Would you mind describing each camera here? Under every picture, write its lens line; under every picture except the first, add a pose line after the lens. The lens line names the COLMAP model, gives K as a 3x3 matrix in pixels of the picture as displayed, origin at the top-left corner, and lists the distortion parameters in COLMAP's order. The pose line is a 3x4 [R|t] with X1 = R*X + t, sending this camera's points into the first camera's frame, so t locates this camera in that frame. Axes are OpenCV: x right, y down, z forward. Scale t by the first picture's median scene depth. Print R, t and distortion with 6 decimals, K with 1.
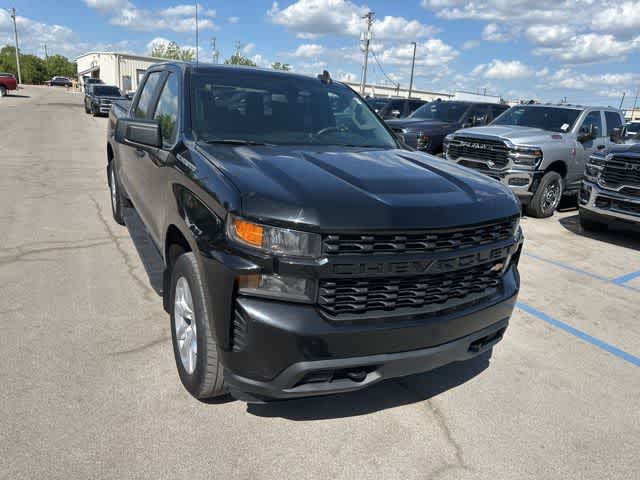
lens RADIAL K [[460.2, 0, 313.8], [0, 460.2, 237.9], [0, 0, 1]] dist [0.024043, -0.026951]
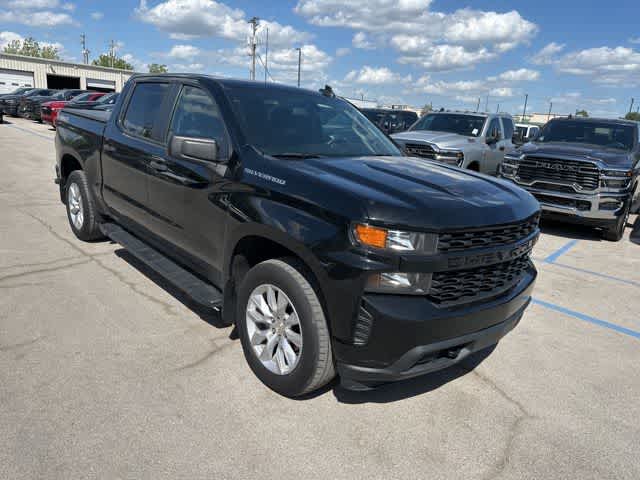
lens RADIAL K [[460.2, 0, 314.1], [0, 460.2, 236.5], [0, 0, 1]] dist [0.024043, -0.026951]
pose [[0.967960, -0.065066, 0.242527, -0.184140], [0.067069, 0.997748, 0.000000, -0.007652], [-0.241981, 0.016266, 0.970145, -0.021194]]
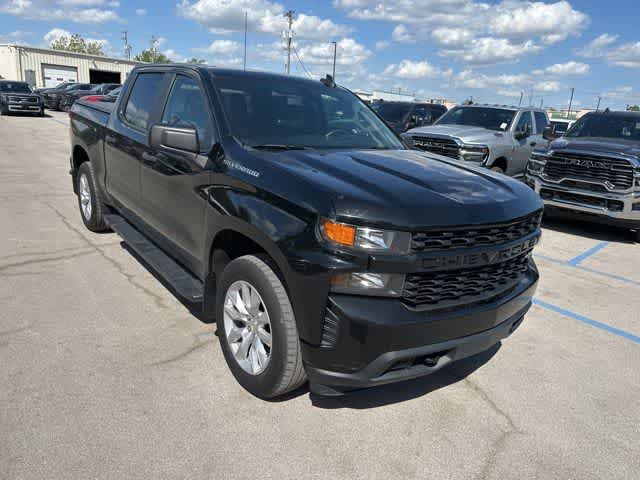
lens RADIAL K [[460.2, 0, 314.2], [0, 460.2, 239.9], [0, 0, 1]] dist [0.024043, -0.026951]
pose [[0.984783, -0.046345, 0.167498, -0.125380], [0.044823, 0.998912, 0.012861, -0.004772], [-0.167912, -0.005157, 0.985789, -0.010893]]
